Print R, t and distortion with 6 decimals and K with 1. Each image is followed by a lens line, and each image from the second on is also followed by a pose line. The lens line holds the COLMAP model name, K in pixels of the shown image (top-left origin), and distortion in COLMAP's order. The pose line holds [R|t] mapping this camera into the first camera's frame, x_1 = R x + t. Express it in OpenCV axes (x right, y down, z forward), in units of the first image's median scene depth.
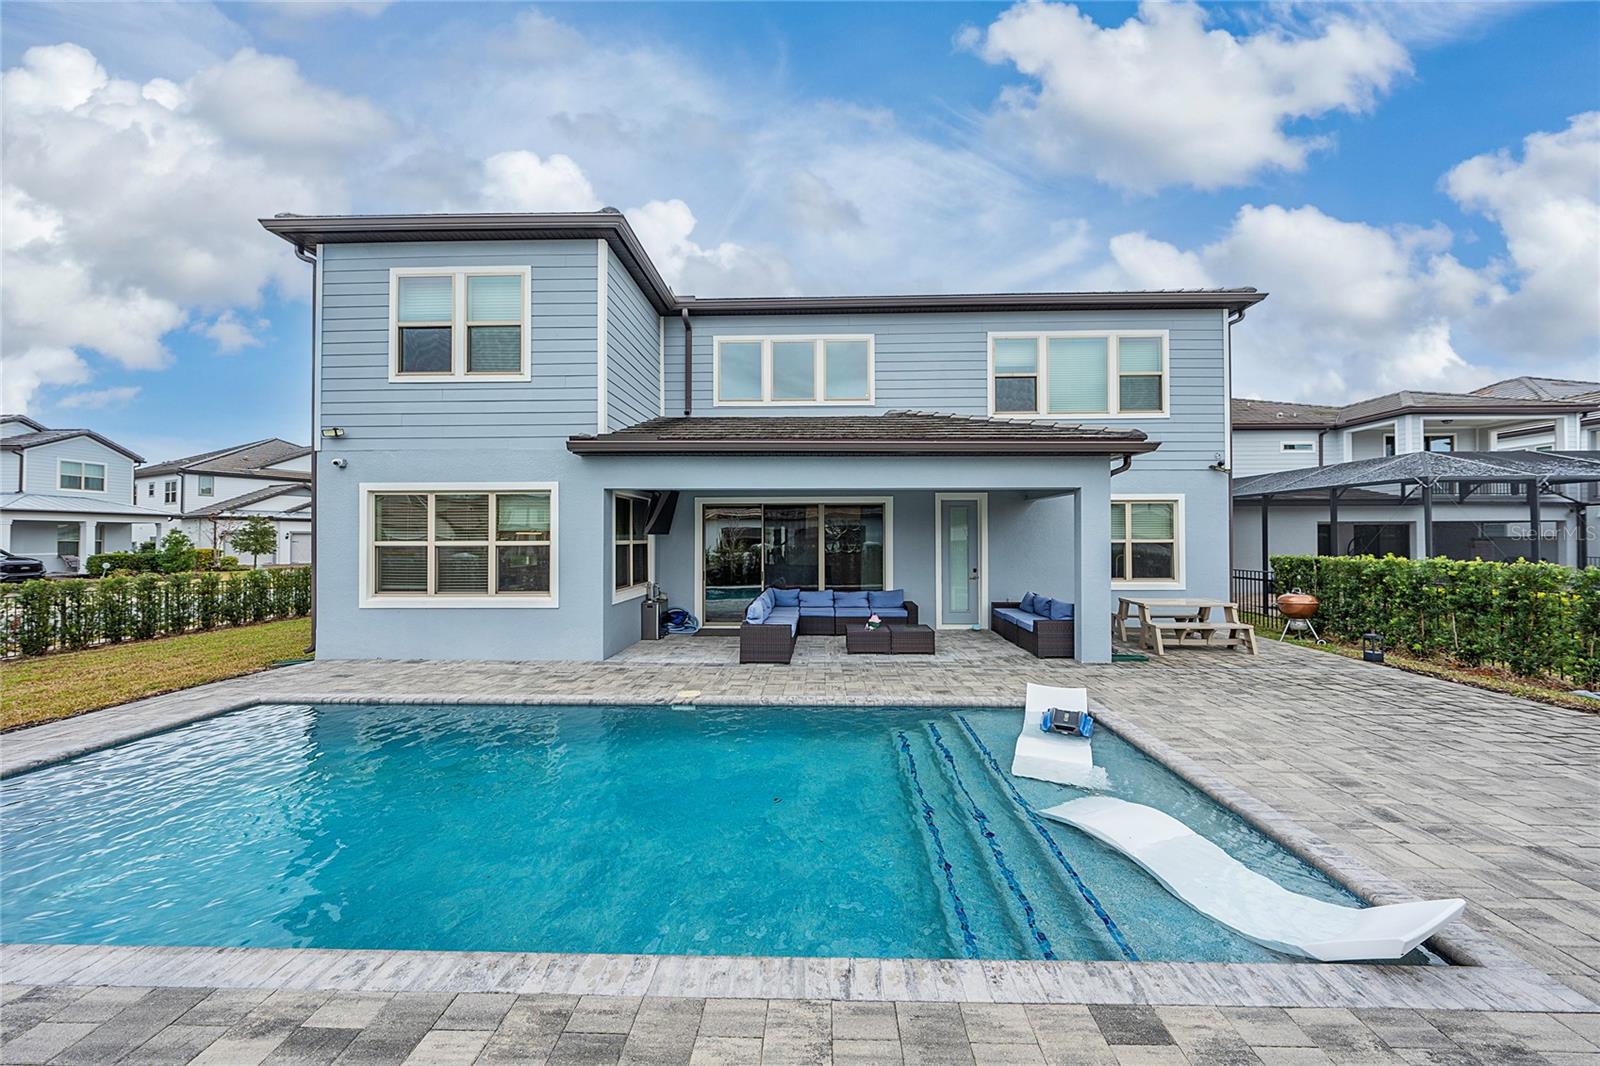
lens RADIAL K [[548.0, 0, 806.6], [0, 548.0, 530.1], [0, 0, 1]] dist [-0.000800, -0.000243]
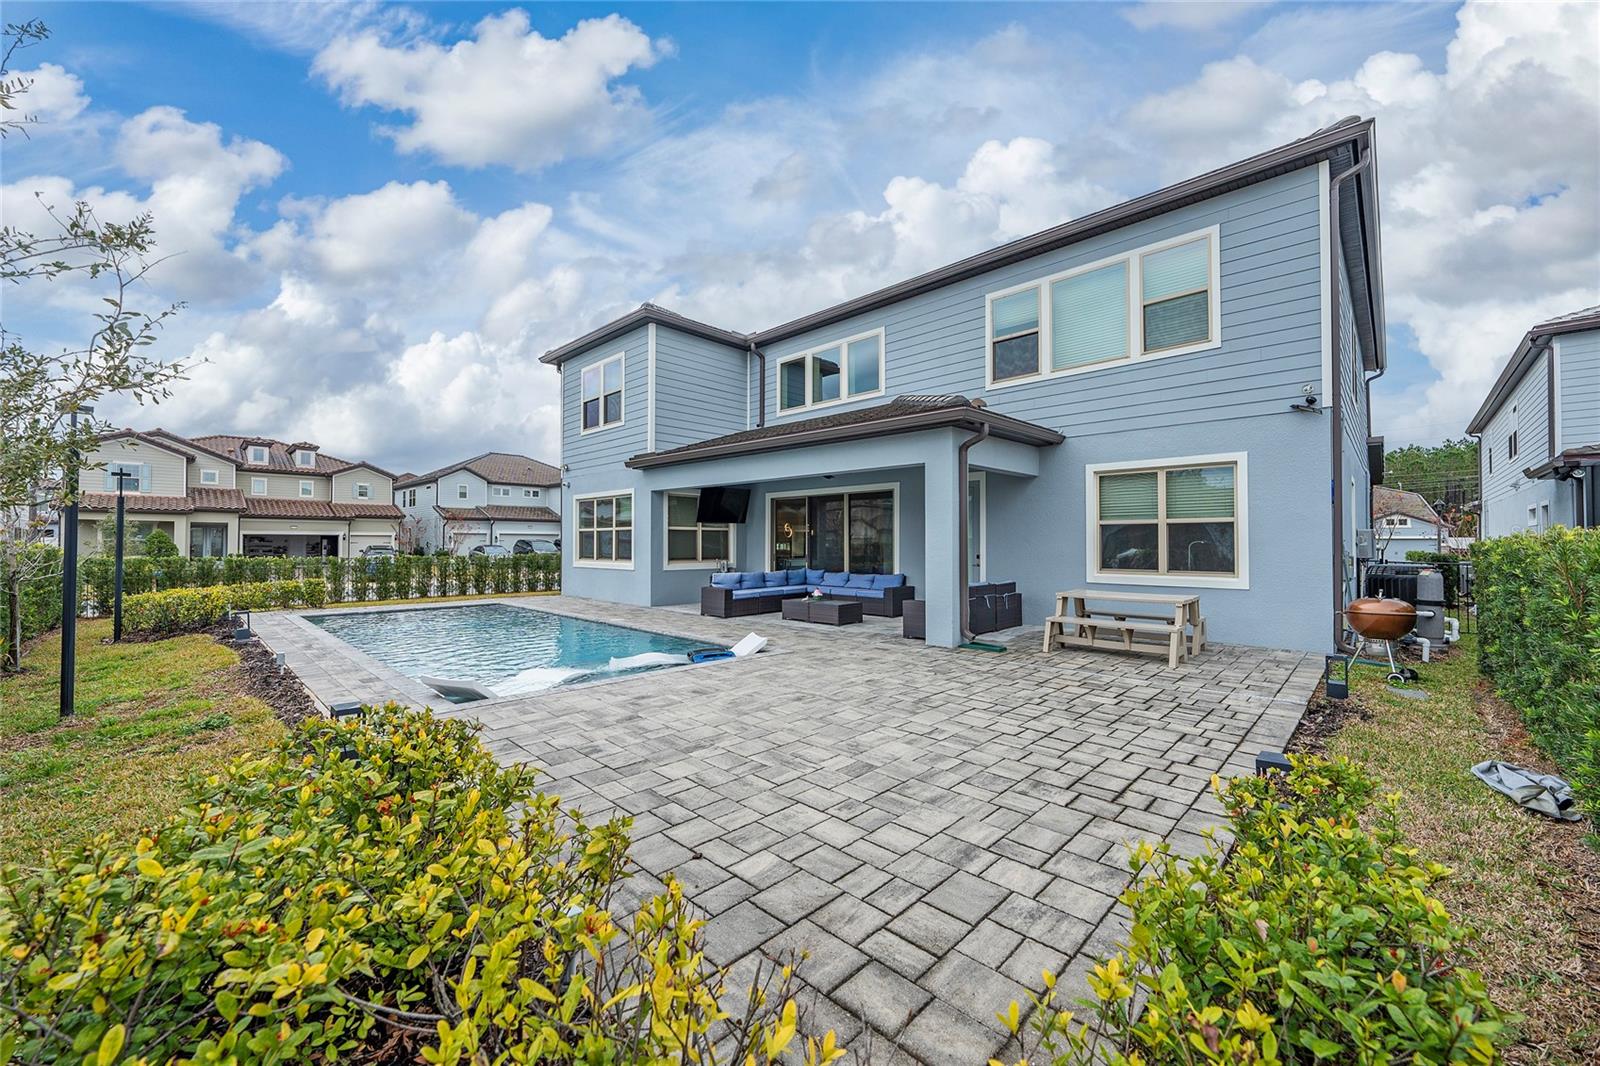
lens RADIAL K [[615.1, 0, 800.7], [0, 615.1, 534.1], [0, 0, 1]] dist [0.000940, 0.000119]
pose [[0.732681, -0.007037, -0.680535, 1.047378], [0.005406, 0.999975, -0.004521, 0.050692], [0.680550, -0.000366, 0.732701, 0.054804]]
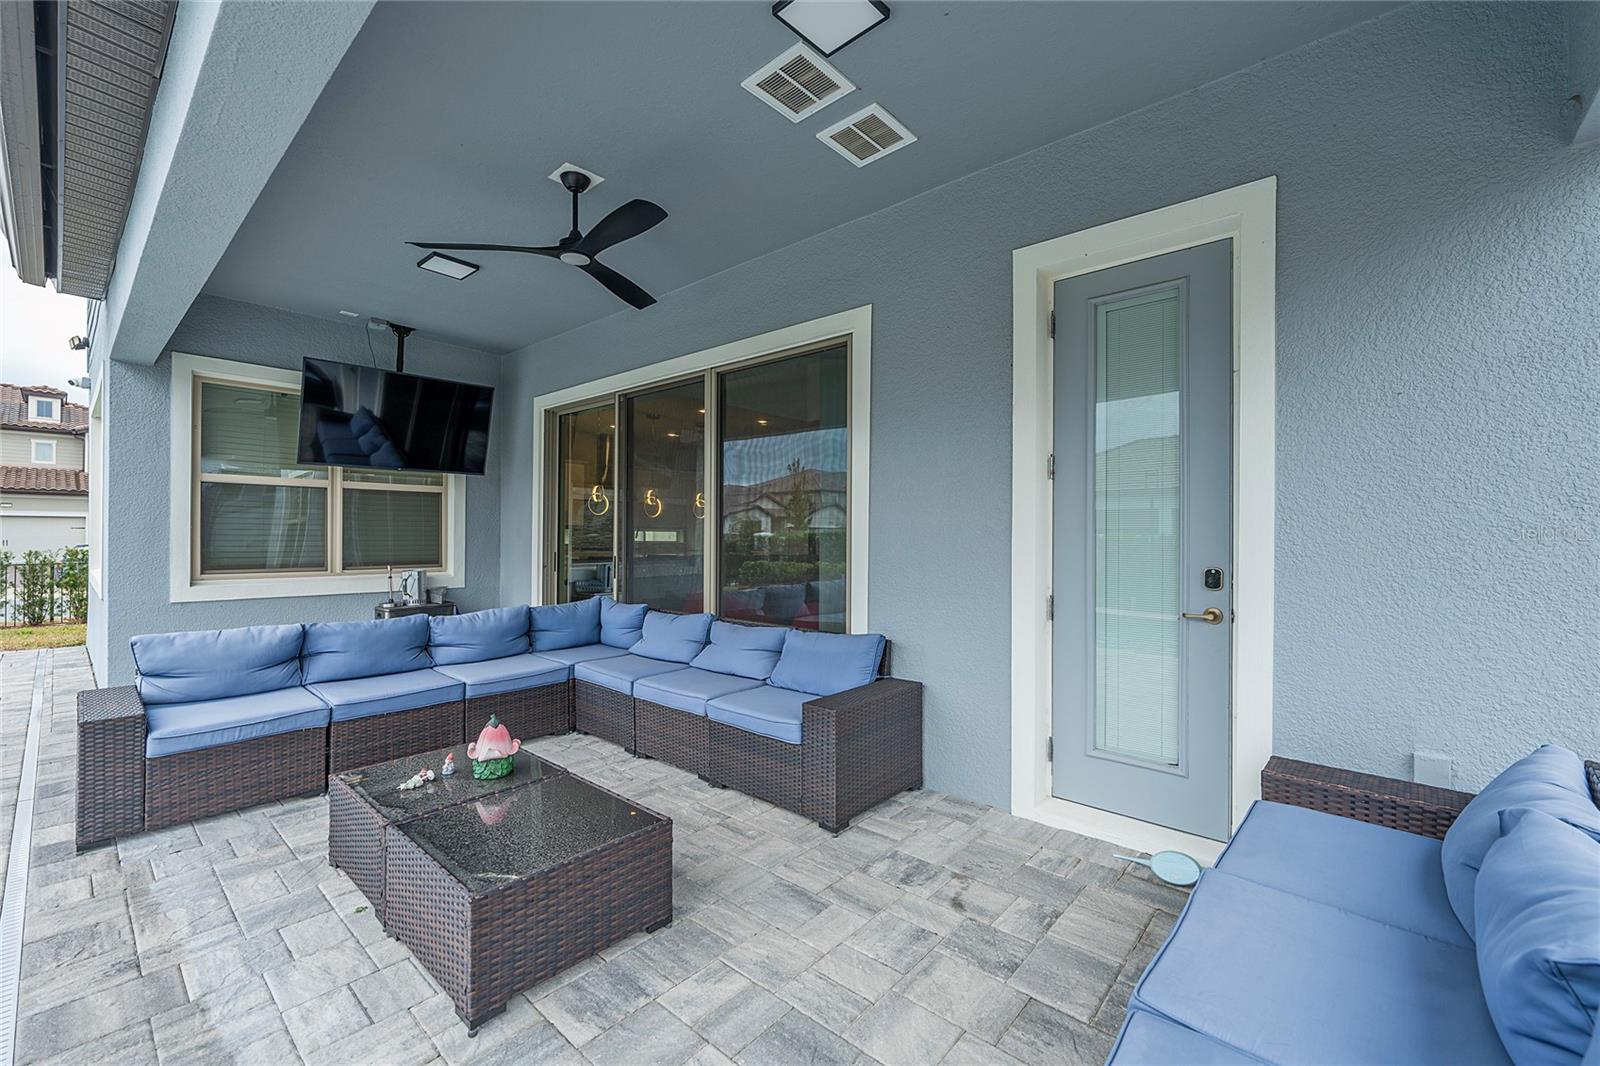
lens RADIAL K [[662.8, 0, 800.9], [0, 662.8, 528.0], [0, 0, 1]] dist [0.002732, 0.000185]
pose [[0.760002, 0.000952, -0.649920, 0.464909], [-0.002248, 0.999997, -0.001164, 0.071626], [0.649916, 0.002346, 0.760002, 0.937860]]
